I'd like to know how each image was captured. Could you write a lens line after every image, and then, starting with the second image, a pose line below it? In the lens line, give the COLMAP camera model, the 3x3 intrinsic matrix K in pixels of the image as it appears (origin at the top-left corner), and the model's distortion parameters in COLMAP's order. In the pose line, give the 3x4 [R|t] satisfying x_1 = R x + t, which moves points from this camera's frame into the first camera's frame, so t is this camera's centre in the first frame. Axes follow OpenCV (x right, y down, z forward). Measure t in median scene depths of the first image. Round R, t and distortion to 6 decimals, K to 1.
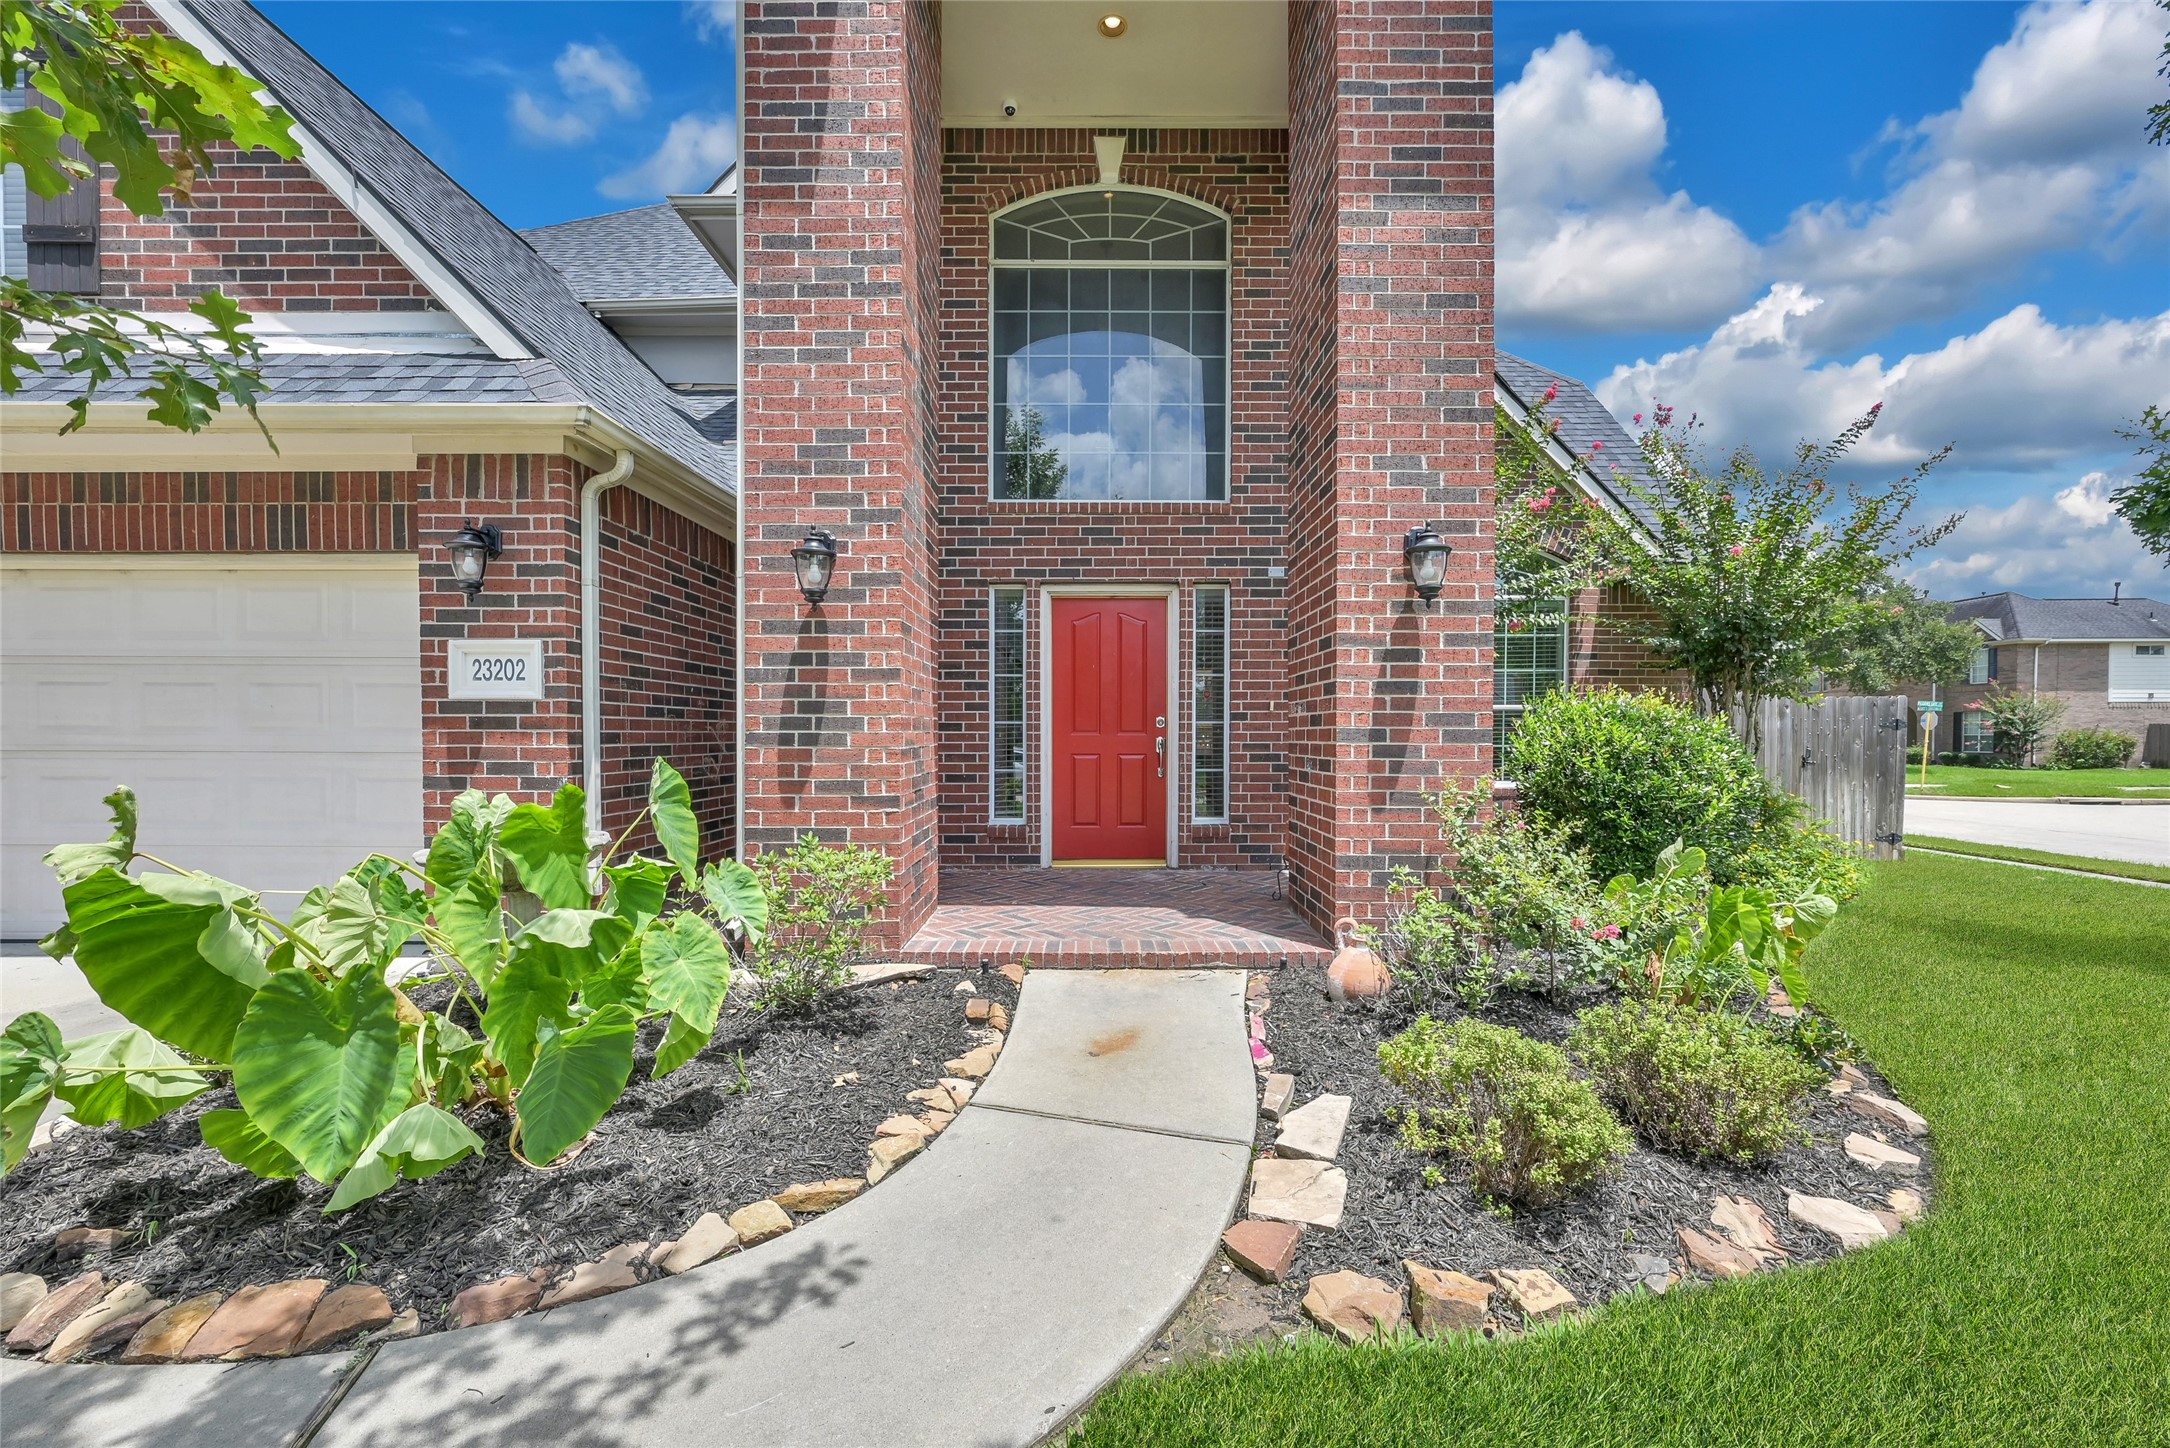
lens RADIAL K [[875.7, 0, 1083.5], [0, 875.7, 721.0], [0, 0, 1]] dist [-0.002246, 0.000140]
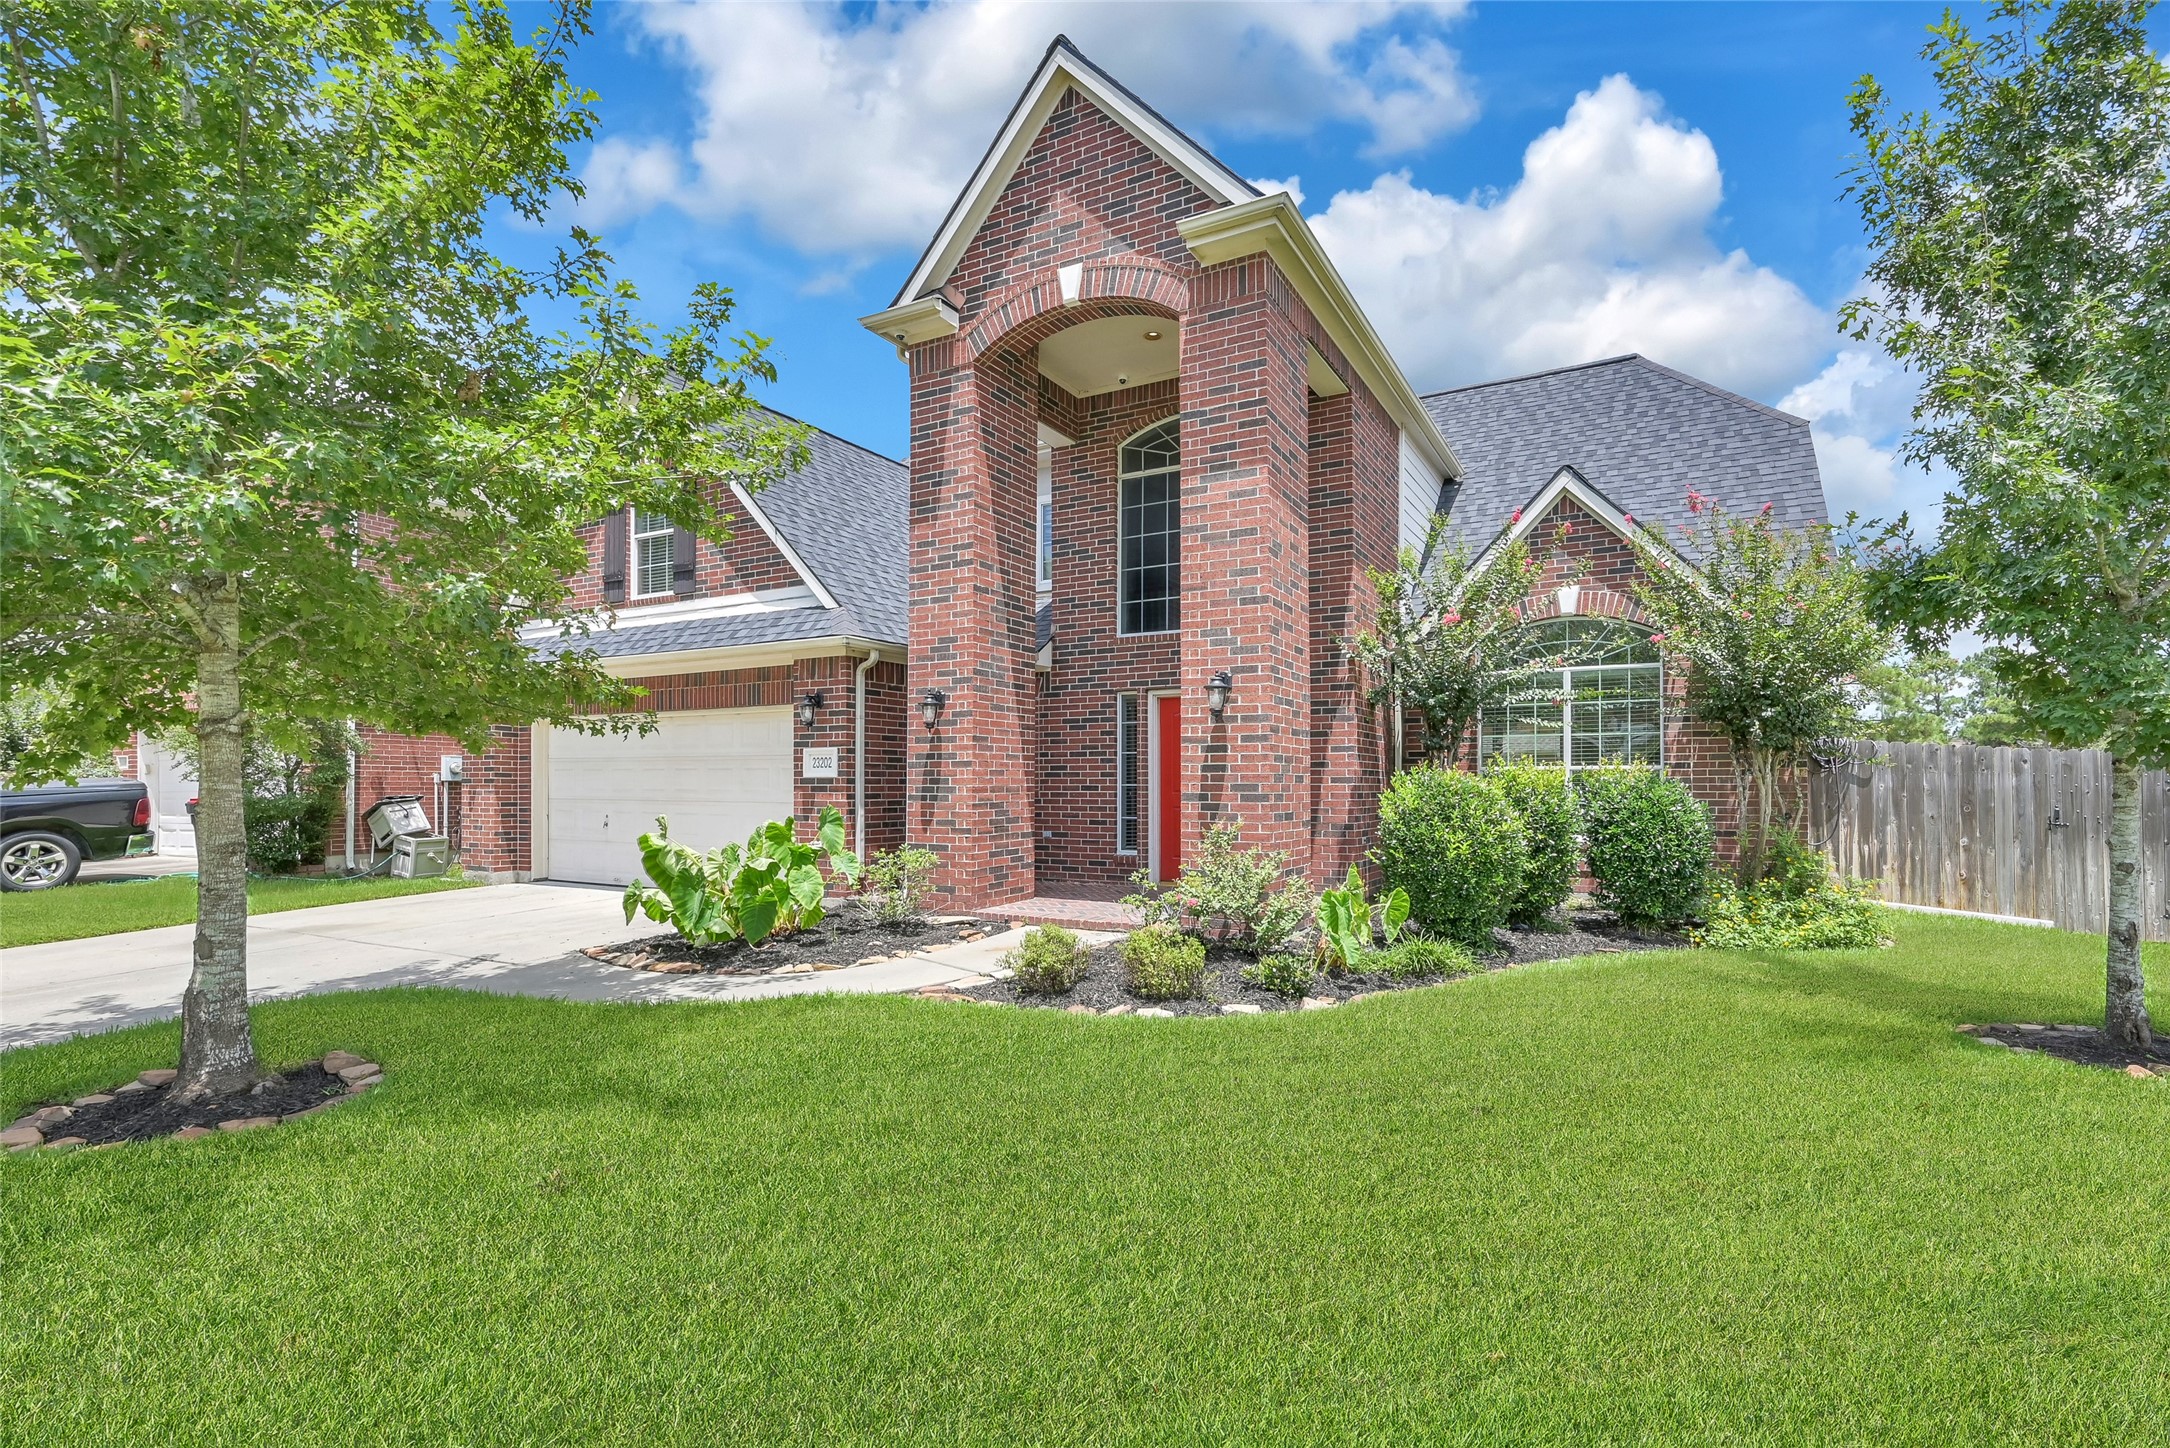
lens RADIAL K [[875.7, 0, 1083.5], [0, 875.7, 721.0], [0, 0, 1]] dist [-0.002246, 0.000140]
pose [[0.885979, -0.036124, -0.462316, 0.871454], [0.008768, 0.998088, -0.061184, -0.027174], [0.463643, 0.050155, 0.884602, -0.558675]]
